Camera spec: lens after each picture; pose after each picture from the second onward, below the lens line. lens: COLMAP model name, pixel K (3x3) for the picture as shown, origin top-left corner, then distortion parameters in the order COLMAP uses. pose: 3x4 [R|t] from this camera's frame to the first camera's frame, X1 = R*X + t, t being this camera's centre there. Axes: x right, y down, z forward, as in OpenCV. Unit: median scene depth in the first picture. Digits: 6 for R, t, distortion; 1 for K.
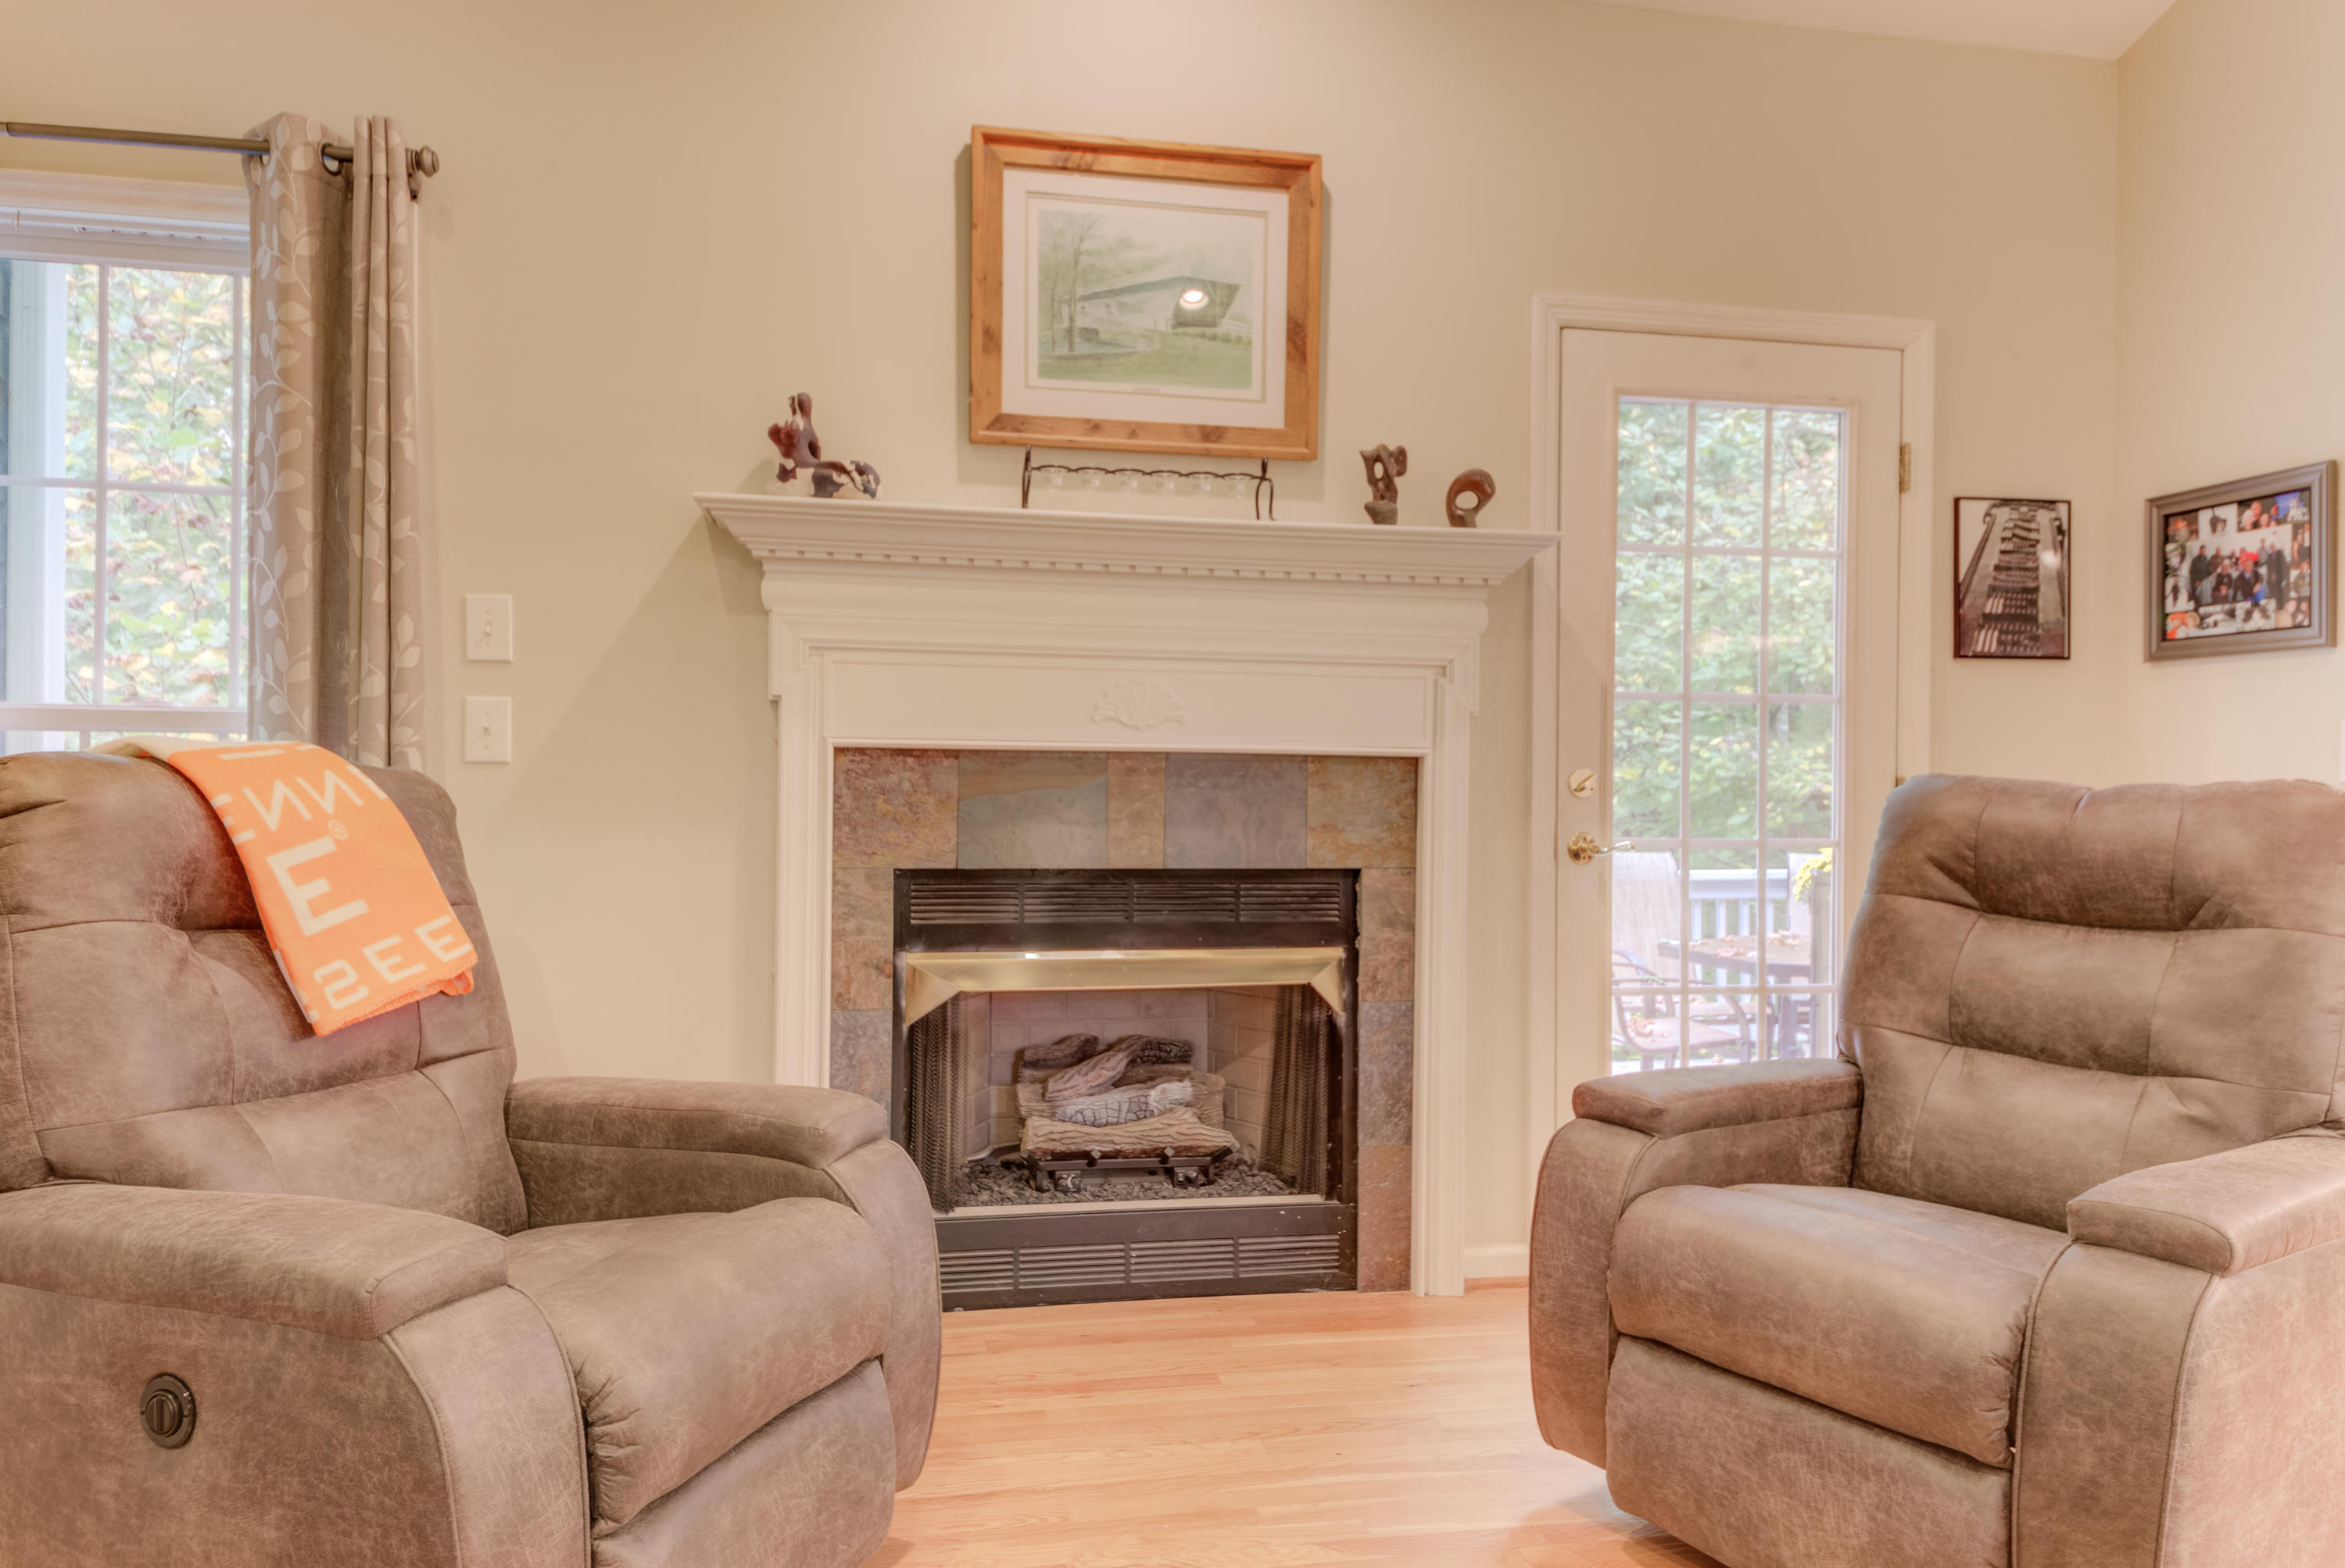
lens RADIAL K [[1540.0, 0, 1162.1], [0, 1540.0, 790.7], [0, 0, 1]] dist [0.005925, -0.009205]
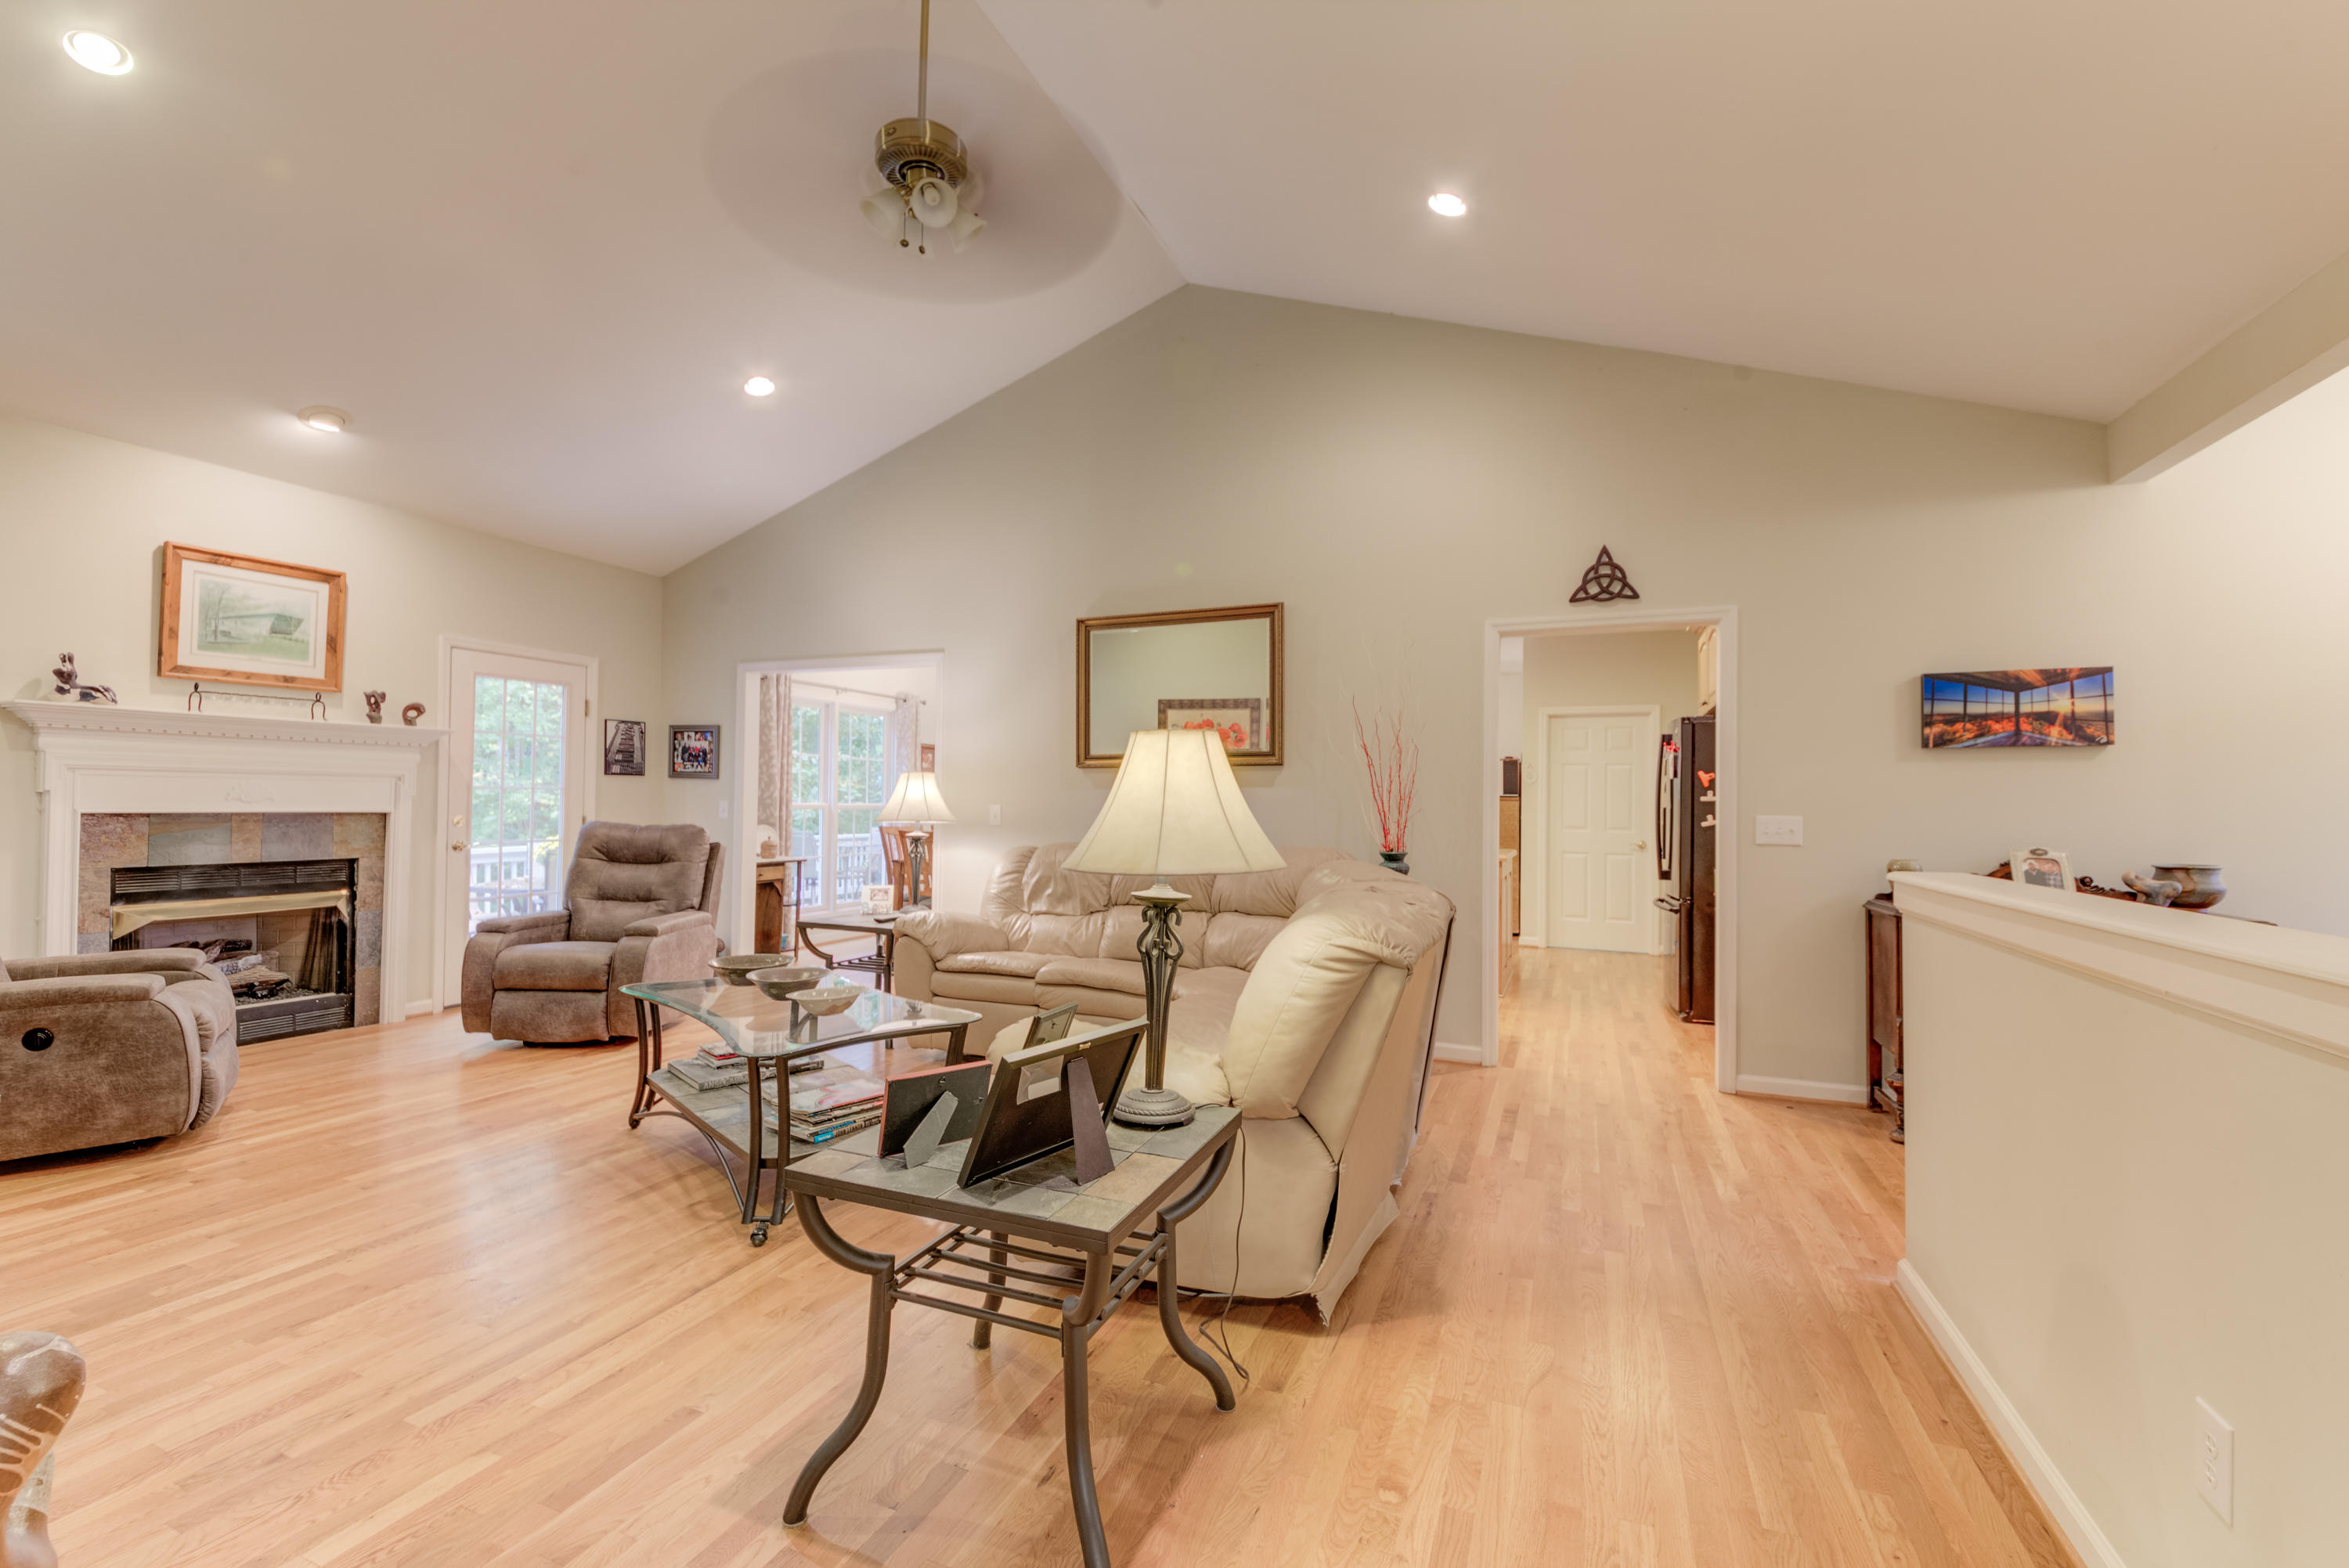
lens RADIAL K [[971.1, 0, 1165.4], [0, 971.1, 781.2], [0, 0, 1]] dist [-0.010916, -0.001557]
pose [[0.551091, 0.016174, 0.834288, -0.466265], [-0.008385, 0.999869, -0.013845, -0.064627], [-0.834403, 0.000634, 0.551154, -0.975056]]
